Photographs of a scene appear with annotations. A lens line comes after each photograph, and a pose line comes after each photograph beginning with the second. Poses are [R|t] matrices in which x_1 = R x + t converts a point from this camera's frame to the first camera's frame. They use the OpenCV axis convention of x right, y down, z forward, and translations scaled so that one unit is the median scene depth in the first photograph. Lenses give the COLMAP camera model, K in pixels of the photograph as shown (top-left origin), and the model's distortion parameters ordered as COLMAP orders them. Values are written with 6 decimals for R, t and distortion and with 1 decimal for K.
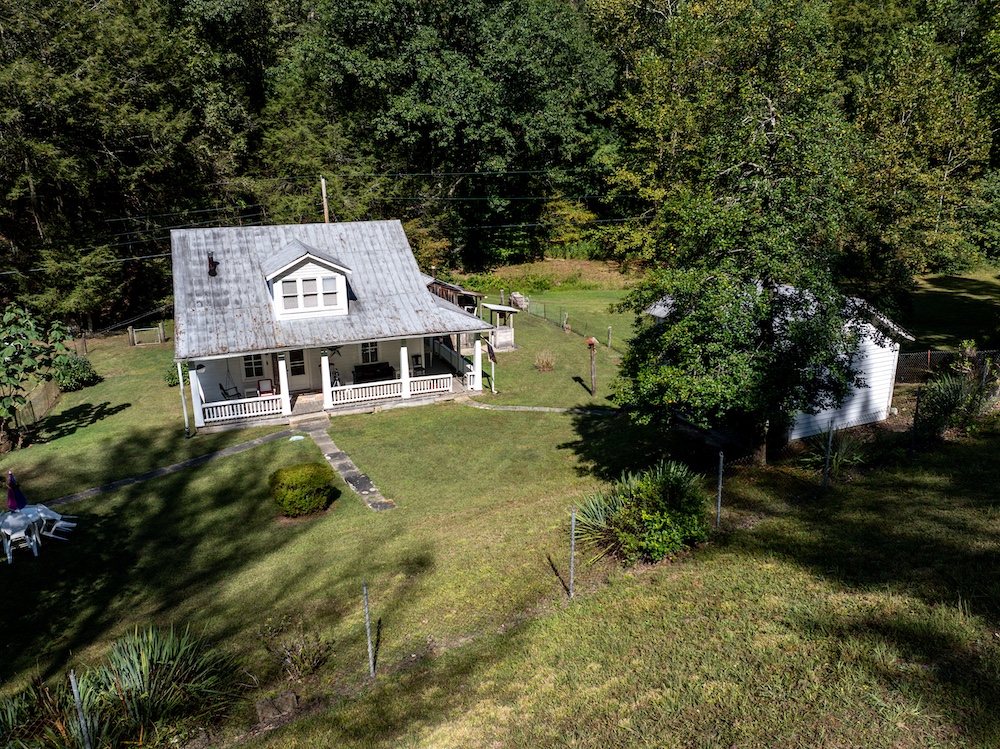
lens RADIAL K [[691.5, 0, 500.0], [0, 691.5, 374.5], [0, 0, 1]] dist [-0.004599, -0.052791]
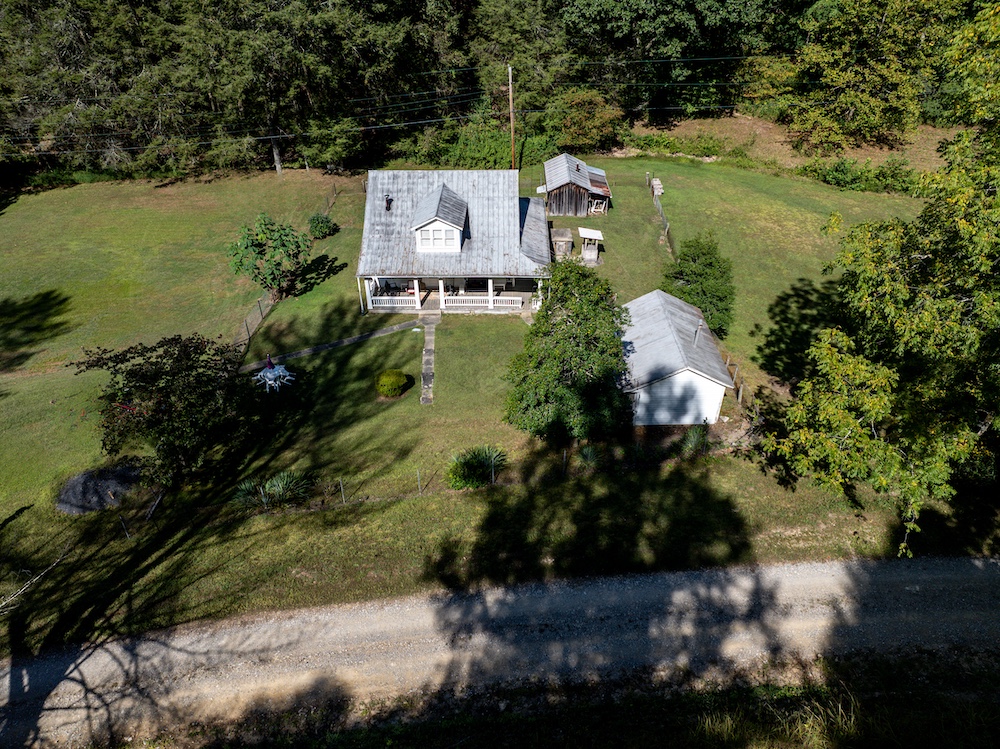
lens RADIAL K [[698.2, 0, 500.0], [0, 698.2, 374.5], [0, 0, 1]] dist [-0.069935, 0.000191]
pose [[0.920467, 0.240780, -0.307839, 0.410434], [-0.110324, 0.915724, 0.386364, -0.447054], [0.374925, -0.321674, 0.869458, -0.424499]]
